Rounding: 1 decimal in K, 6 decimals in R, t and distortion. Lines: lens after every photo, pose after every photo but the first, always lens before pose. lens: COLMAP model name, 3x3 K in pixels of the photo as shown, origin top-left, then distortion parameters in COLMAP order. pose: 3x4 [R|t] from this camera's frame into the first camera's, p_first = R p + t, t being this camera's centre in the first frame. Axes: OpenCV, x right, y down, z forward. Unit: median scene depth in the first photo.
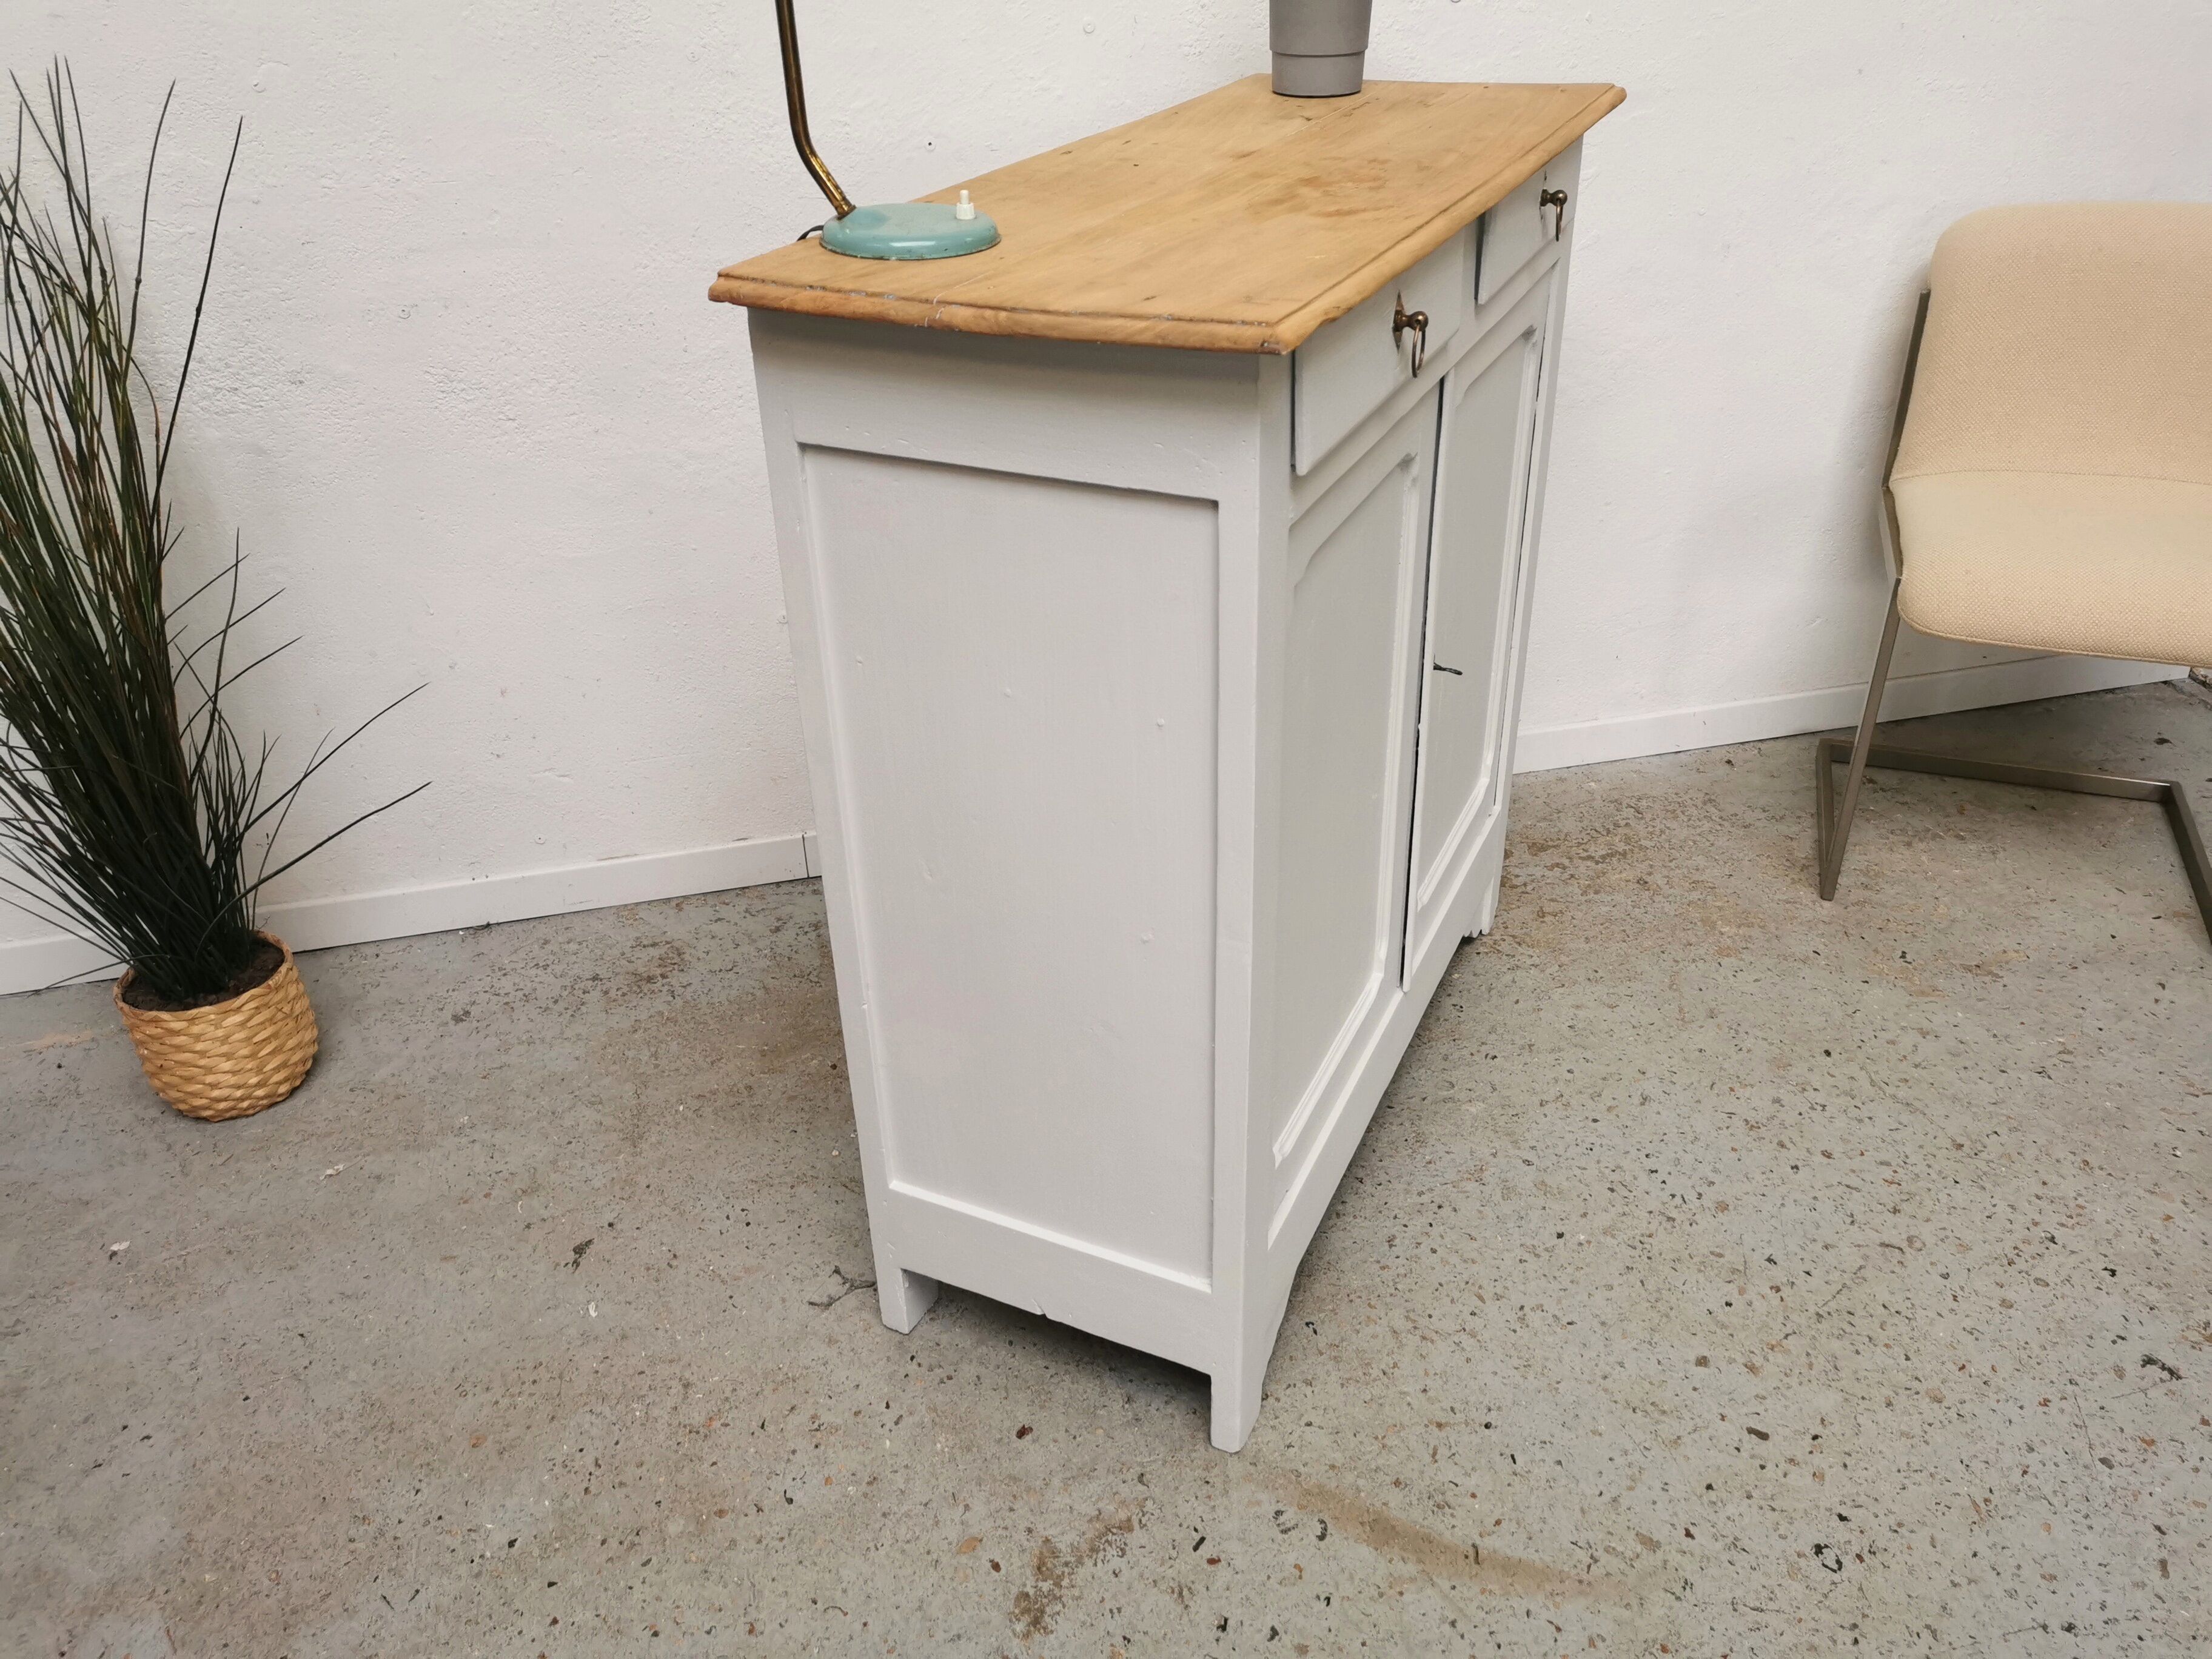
lens RADIAL K [[1692.1, 0, 1107.0], [0, 1692.1, 824.7], [0, 0, 1]] dist [0.077654, -0.082210]
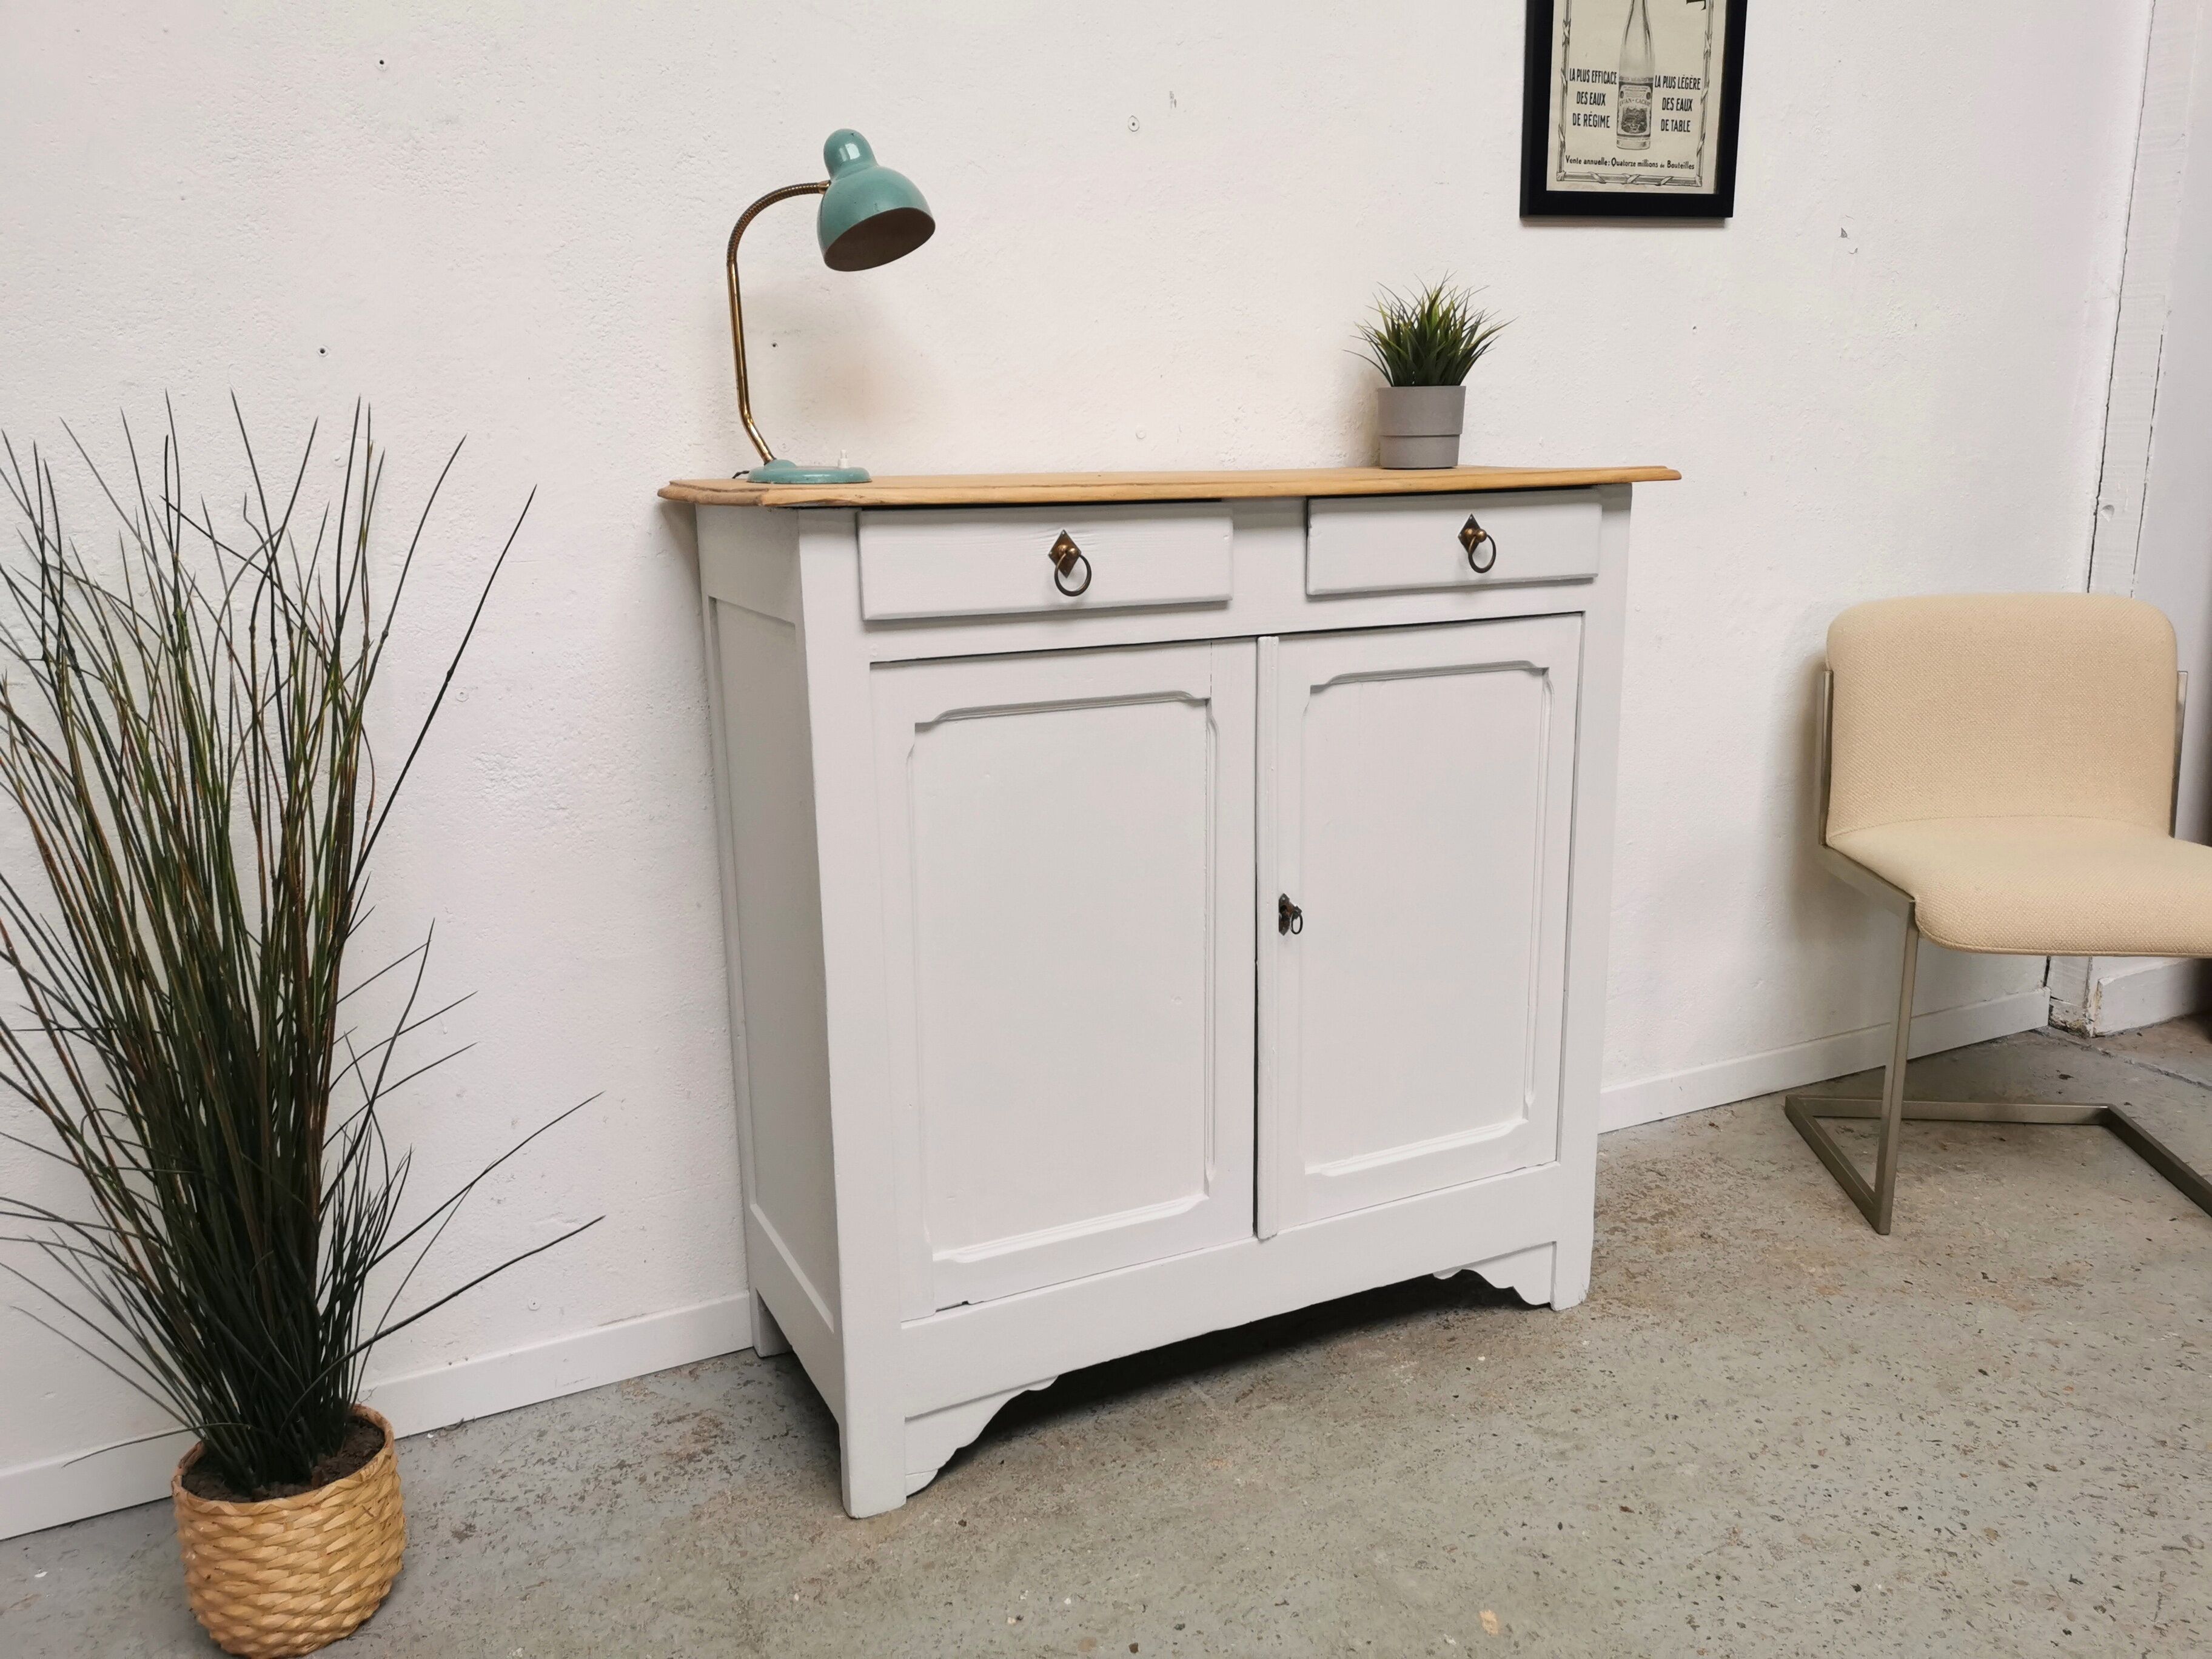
lens RADIAL K [[1692.1, 0, 1107.0], [0, 1692.1, 824.7], [0, 0, 1]] dist [0.077654, -0.082210]
pose [[0.973679, -0.041469, 0.224119, -0.271825], [0.109354, 0.947737, -0.299727, 0.078425], [-0.199977, 0.316346, 0.927327, 0.098428]]
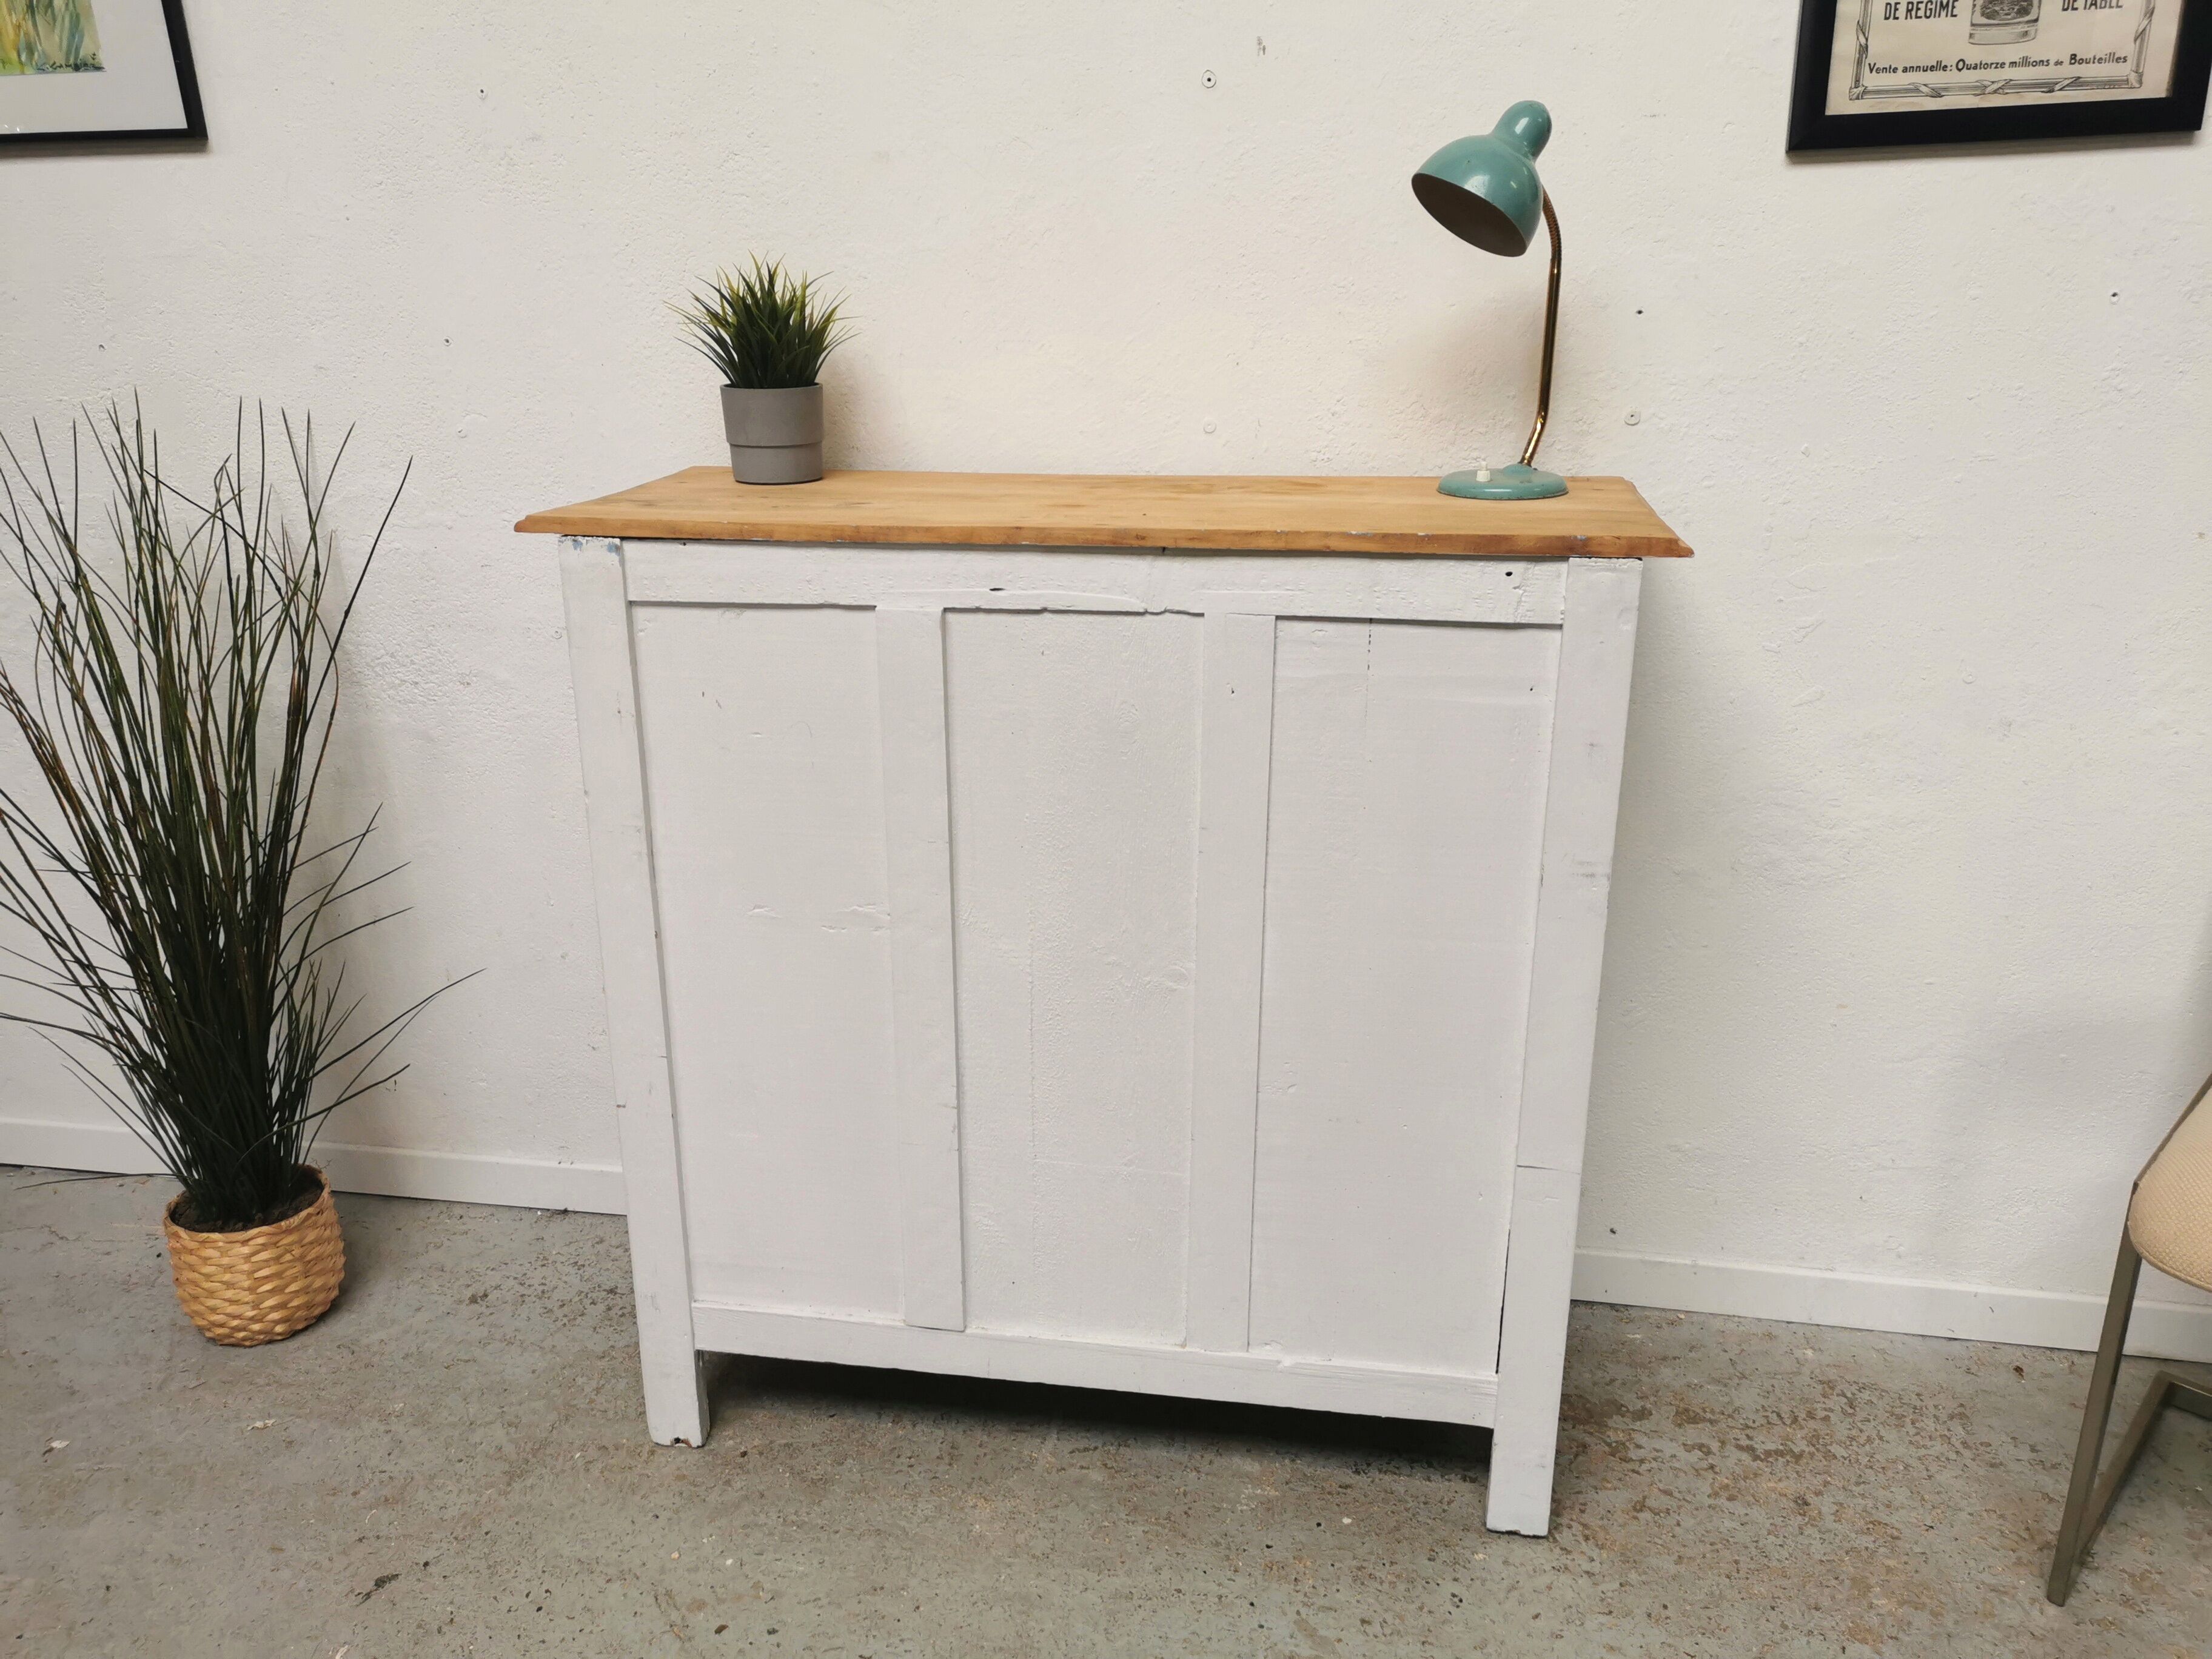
lens RADIAL K [[1698.7, 0, 1108.8], [0, 1698.7, 822.4], [0, 0, 1]] dist [0.056204, -0.047349]
pose [[0.918815, 0.144390, -0.367328, 0.316116], [-0.214941, 0.963620, -0.158861, -0.082786], [0.331027, 0.224918, 0.916424, 0.146355]]
